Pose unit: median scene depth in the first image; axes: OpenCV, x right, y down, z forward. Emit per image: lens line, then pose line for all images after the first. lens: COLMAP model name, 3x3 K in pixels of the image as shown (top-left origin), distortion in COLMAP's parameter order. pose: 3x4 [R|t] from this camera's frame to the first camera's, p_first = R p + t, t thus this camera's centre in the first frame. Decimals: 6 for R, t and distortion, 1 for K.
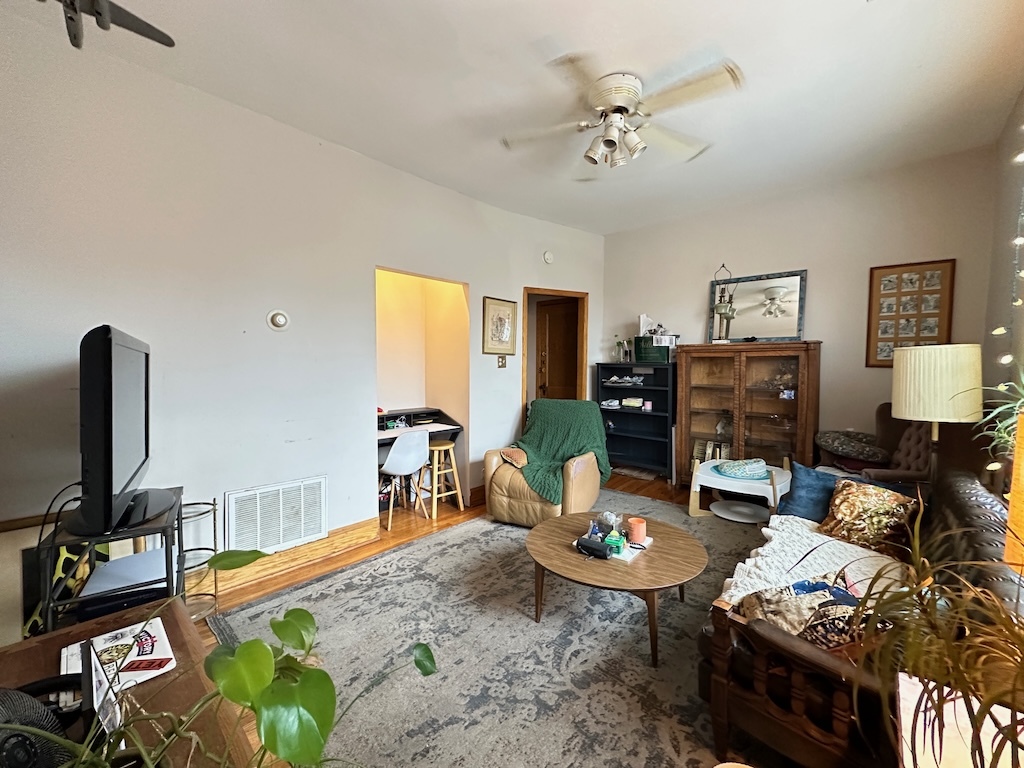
lens RADIAL K [[407.1, 0, 512.0], [0, 407.1, 384.0], [0, 0, 1]] dist [-0.002907, -0.000064]
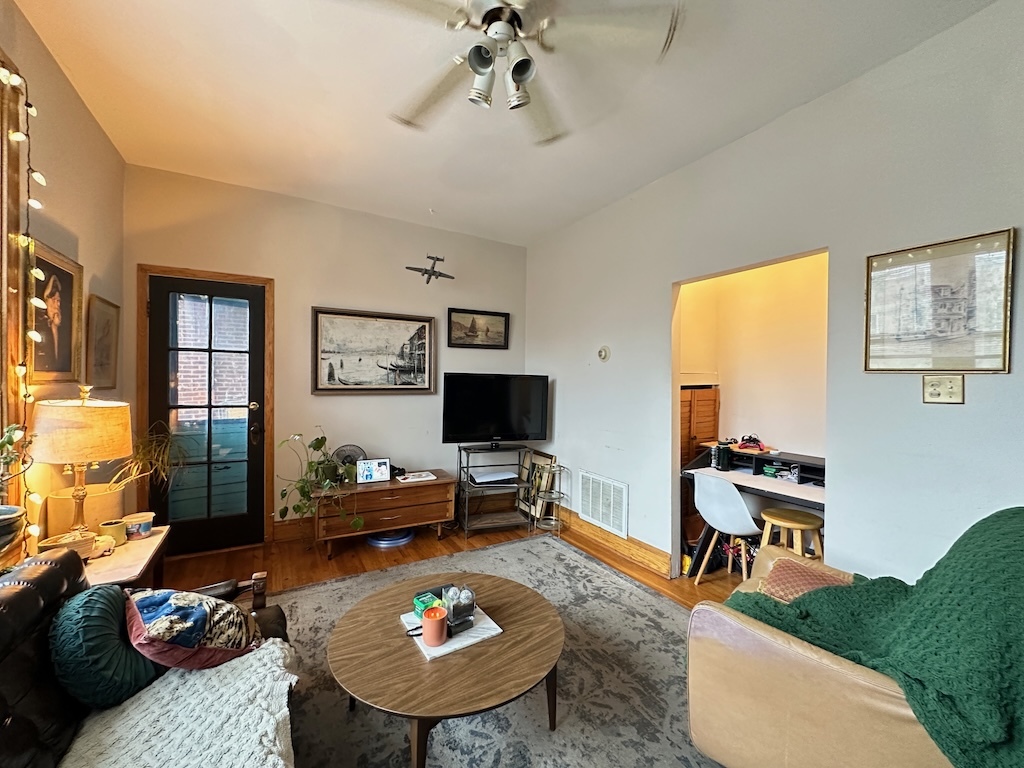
lens RADIAL K [[407.1, 0, 512.0], [0, 407.1, 384.0], [0, 0, 1]] dist [-0.002907, -0.000064]
pose [[-0.289037, 0.007414, -0.957289, 0.661659], [-0.052733, 0.998328, 0.023654, -0.061276], [0.955865, 0.057317, -0.288163, 0.915969]]
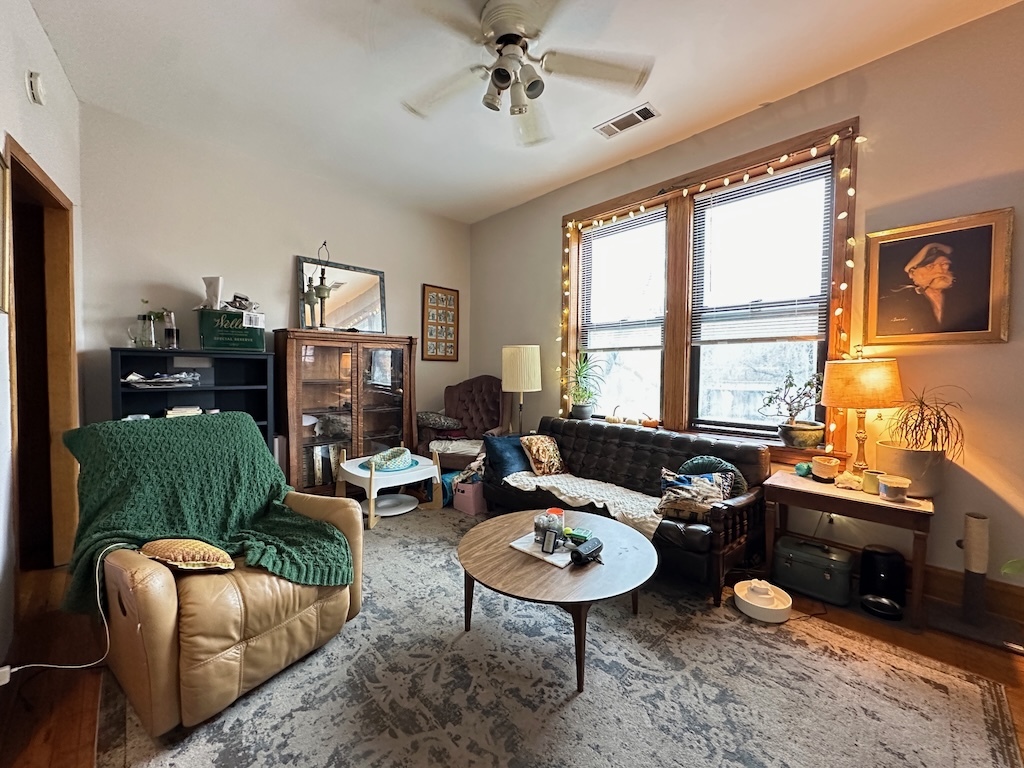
lens RADIAL K [[407.1, 0, 512.0], [0, 407.1, 384.0], [0, 0, 1]] dist [-0.002907, -0.000064]
pose [[0.054125, -0.039006, 0.997772, -0.448116], [0.045867, 0.998279, 0.036538, -0.000901], [-0.997480, 0.043787, 0.055821, 0.722728]]
